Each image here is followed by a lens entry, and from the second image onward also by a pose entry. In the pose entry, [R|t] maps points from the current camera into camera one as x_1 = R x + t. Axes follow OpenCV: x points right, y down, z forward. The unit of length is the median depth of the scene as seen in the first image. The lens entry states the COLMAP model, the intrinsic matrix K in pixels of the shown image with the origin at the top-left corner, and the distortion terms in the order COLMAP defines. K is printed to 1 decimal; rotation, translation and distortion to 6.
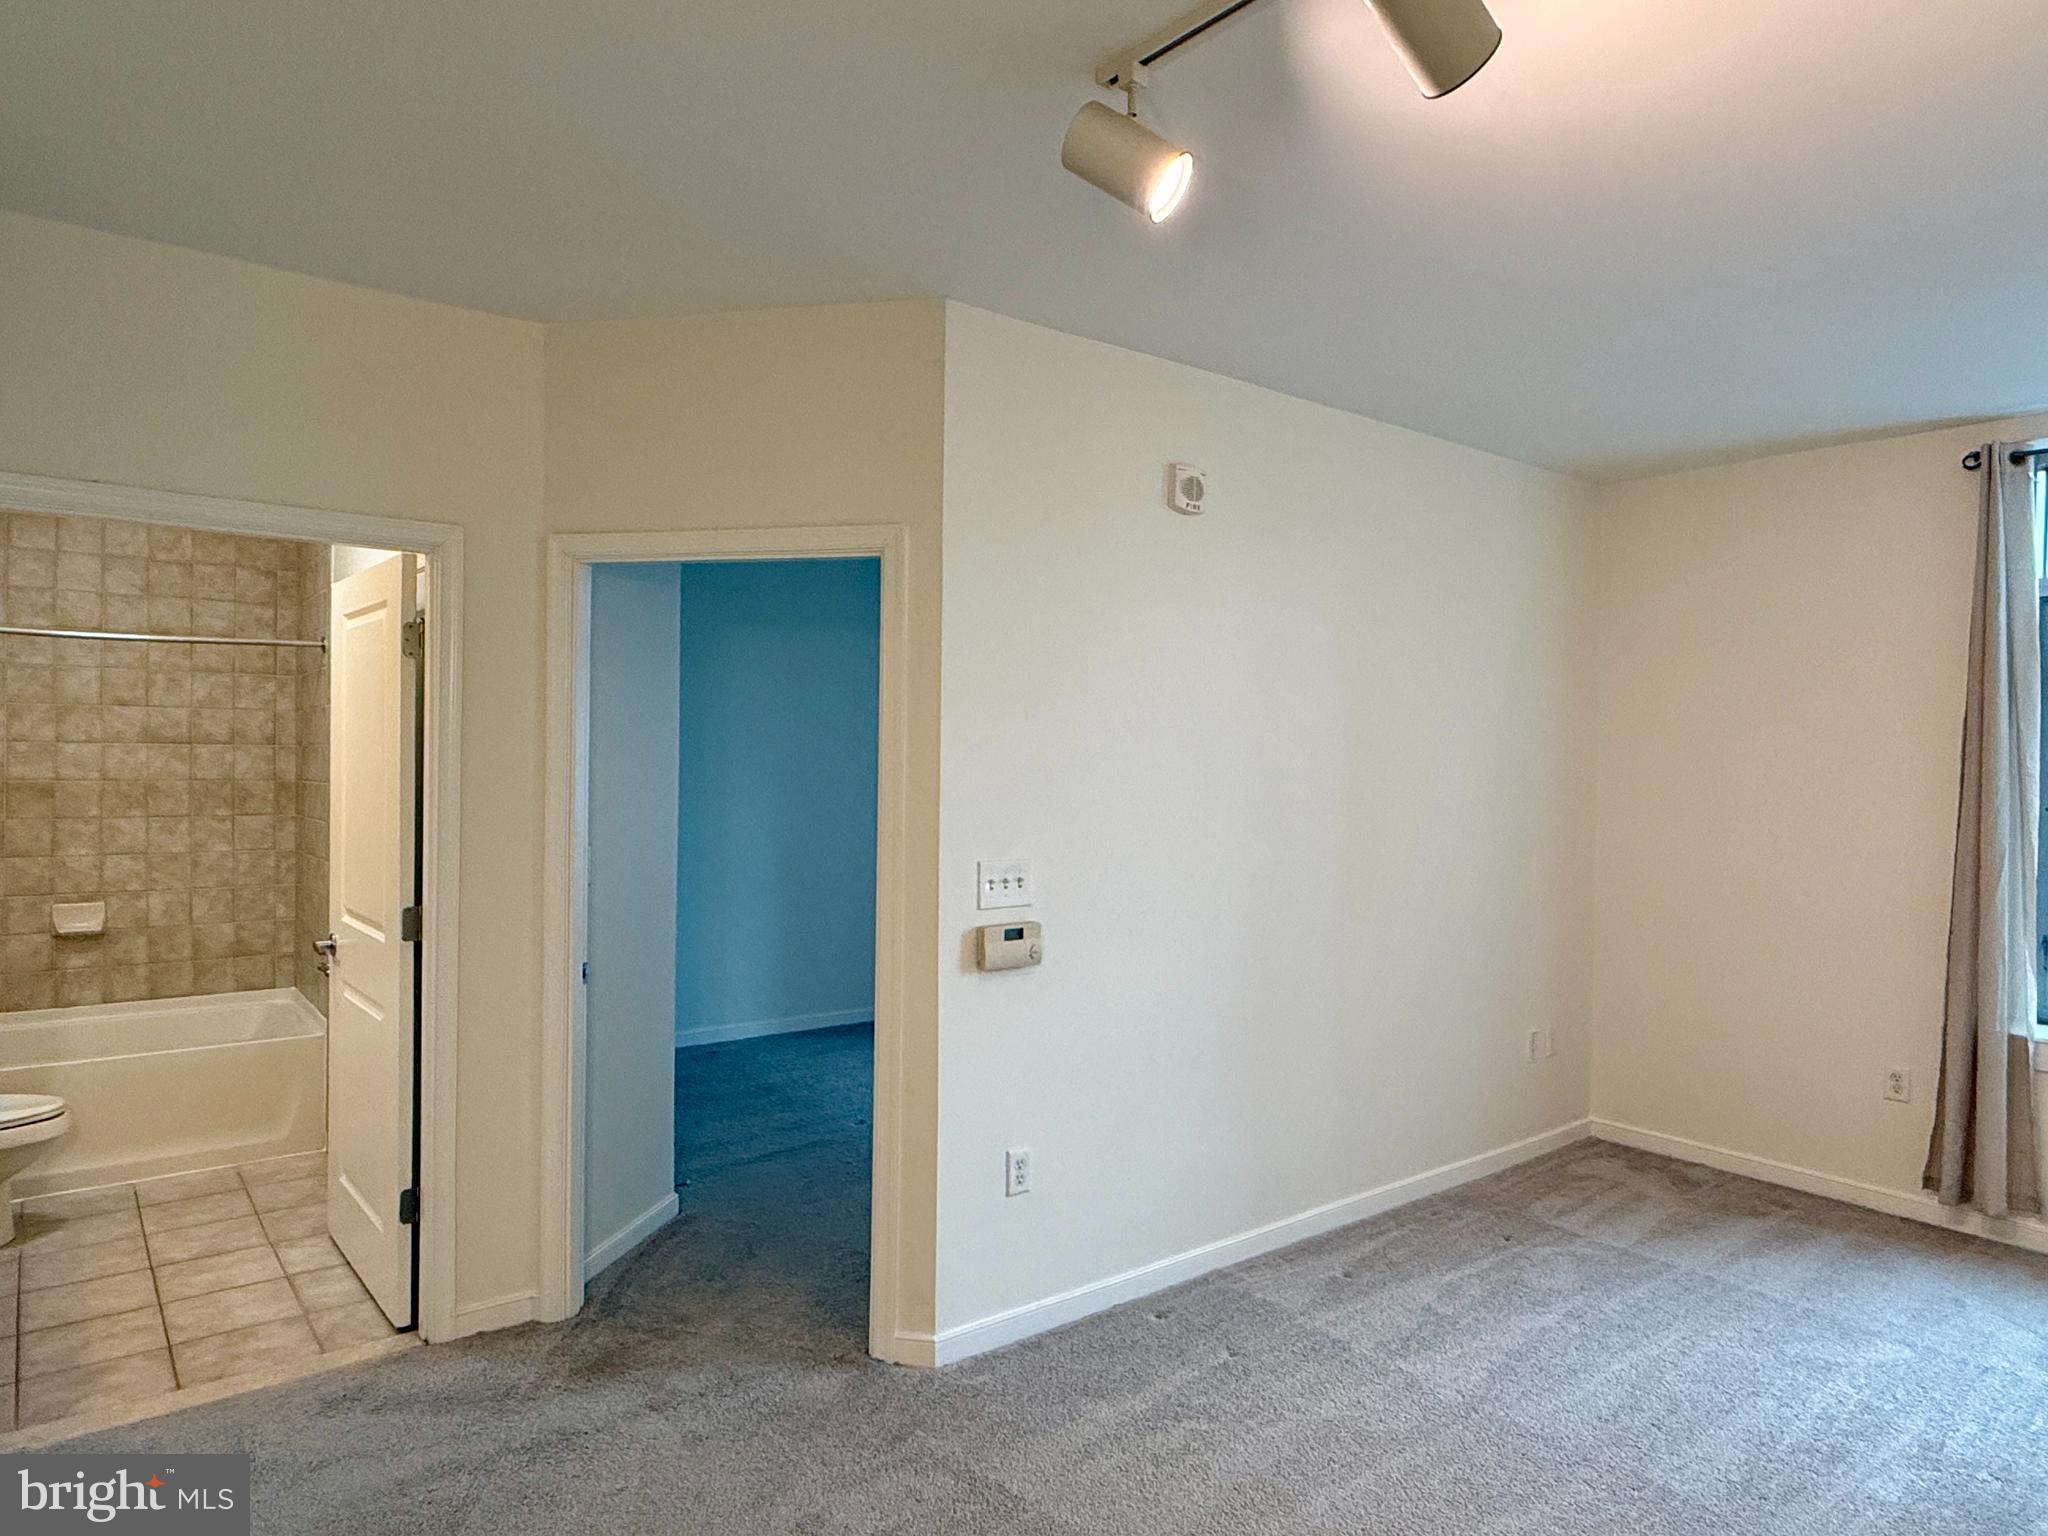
lens RADIAL K [[1251.8, 0, 1024.0], [0, 1251.8, 768.0], [0, 0, 1]] dist [0.046033, 0.000784]
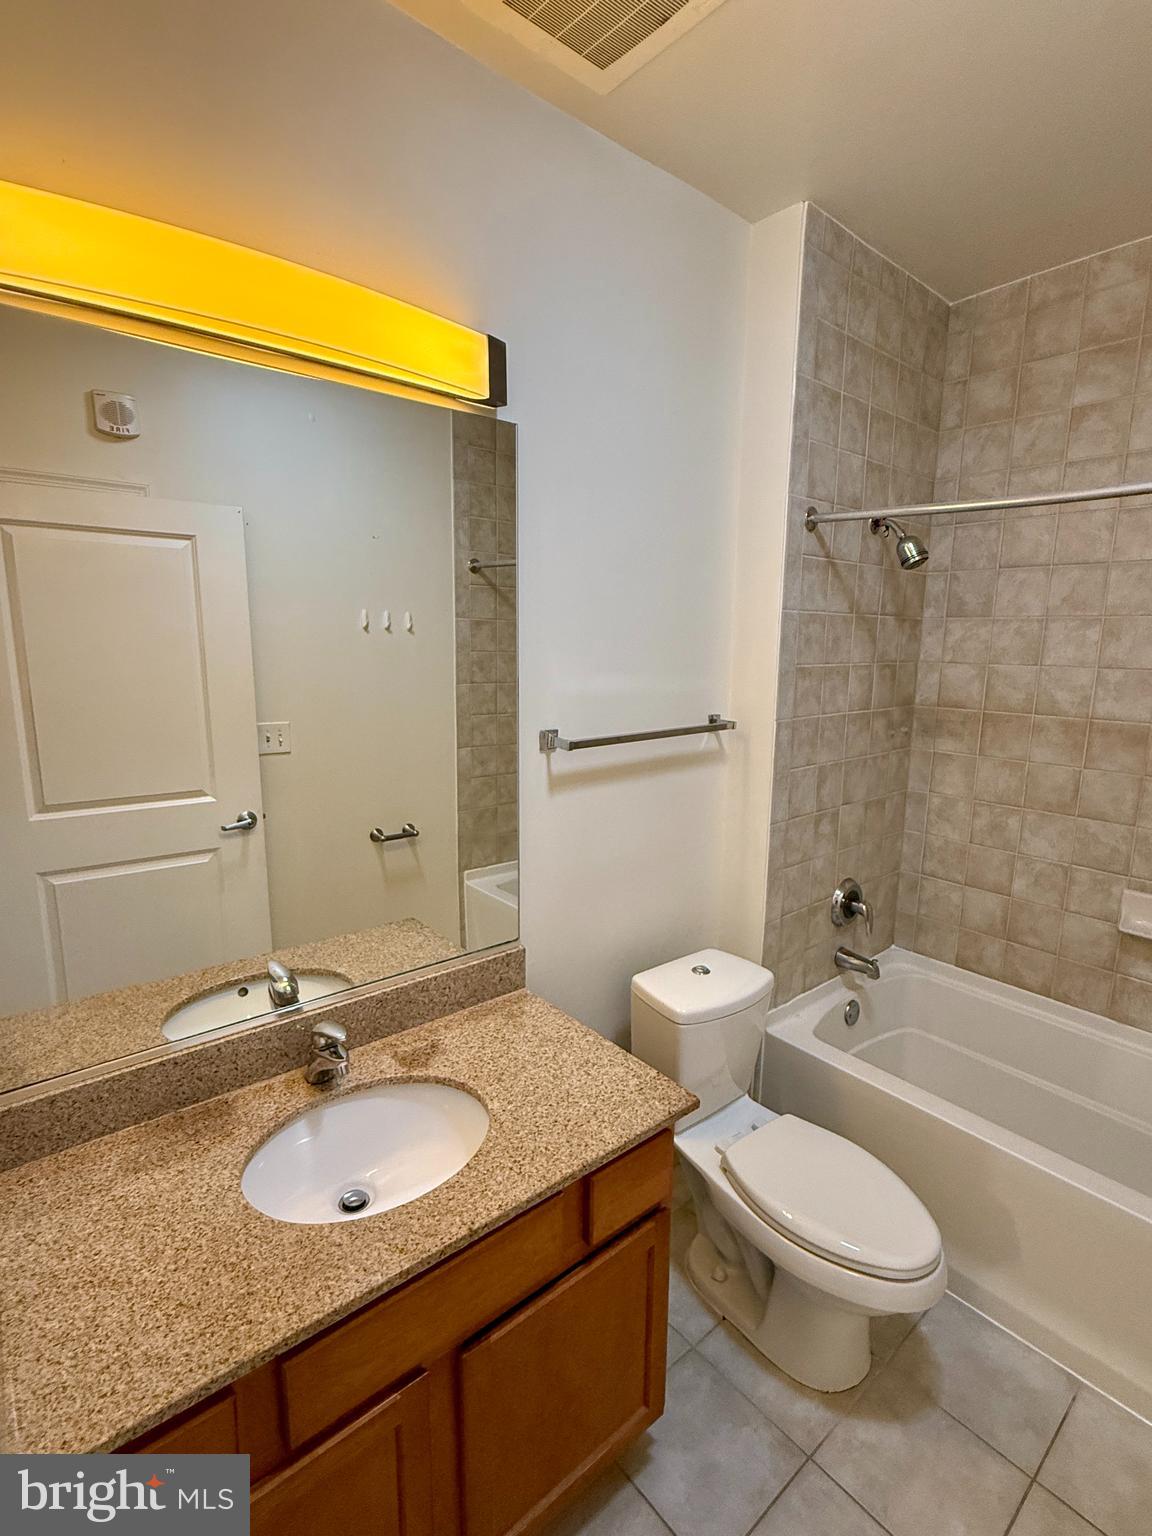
lens RADIAL K [[714.3, 0, 576.0], [0, 714.3, 768.0], [0, 0, 1]] dist [-0.000776, -0.000106]
pose [[0.025623, 0.157202, -0.987234, -0.367938], [-0.021961, 0.987408, 0.156660, -0.021820], [0.999430, 0.017666, 0.028753, 0.676043]]
